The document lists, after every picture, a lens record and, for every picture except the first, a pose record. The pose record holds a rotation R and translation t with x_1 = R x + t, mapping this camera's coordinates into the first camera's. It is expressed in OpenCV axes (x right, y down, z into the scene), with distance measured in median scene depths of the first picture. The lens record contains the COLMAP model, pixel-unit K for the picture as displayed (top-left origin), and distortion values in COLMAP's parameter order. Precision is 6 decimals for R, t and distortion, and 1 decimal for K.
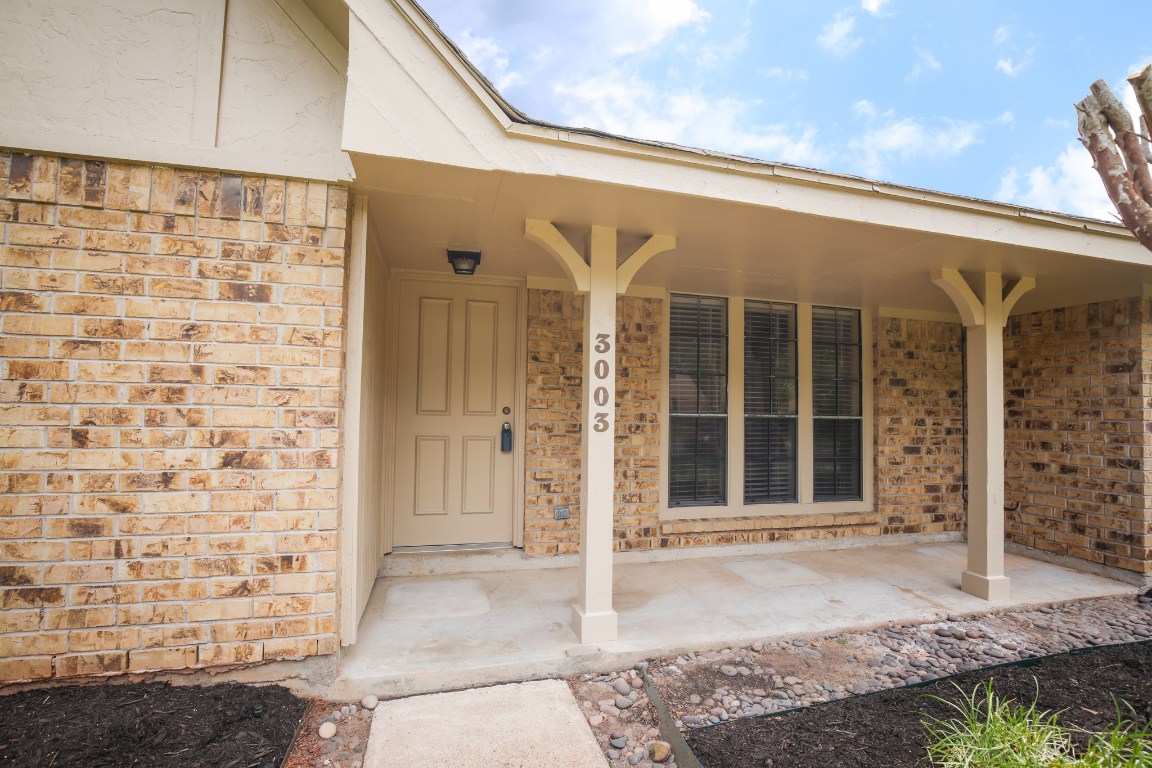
lens RADIAL K [[528.0, 0, 579.9], [0, 528.0, 391.5], [0, 0, 1]] dist [-0.023581, 0.000820]
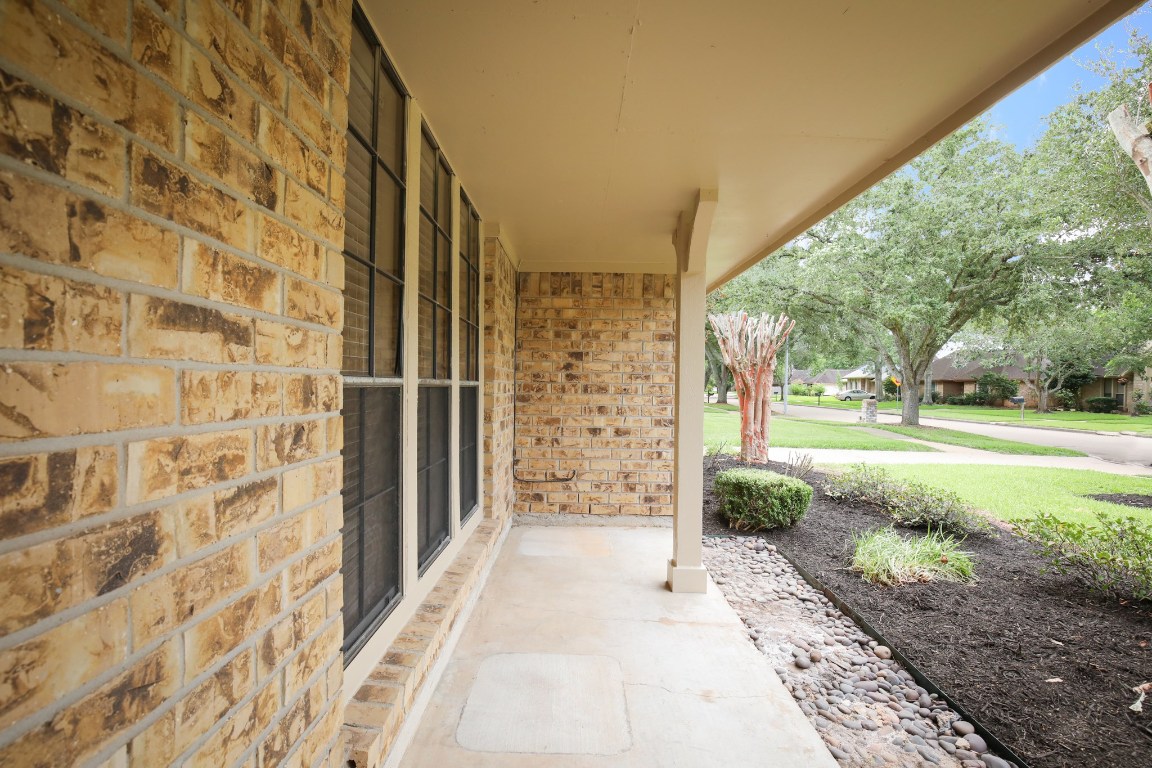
lens RADIAL K [[528.0, 0, 579.9], [0, 528.0, 391.5], [0, 0, 1]] dist [-0.023581, 0.000820]
pose [[0.251842, -0.025868, 0.967422, -0.090412], [-0.044346, 0.998284, 0.038238, 0.033689], [-0.966752, -0.052531, 0.250263, 0.820667]]
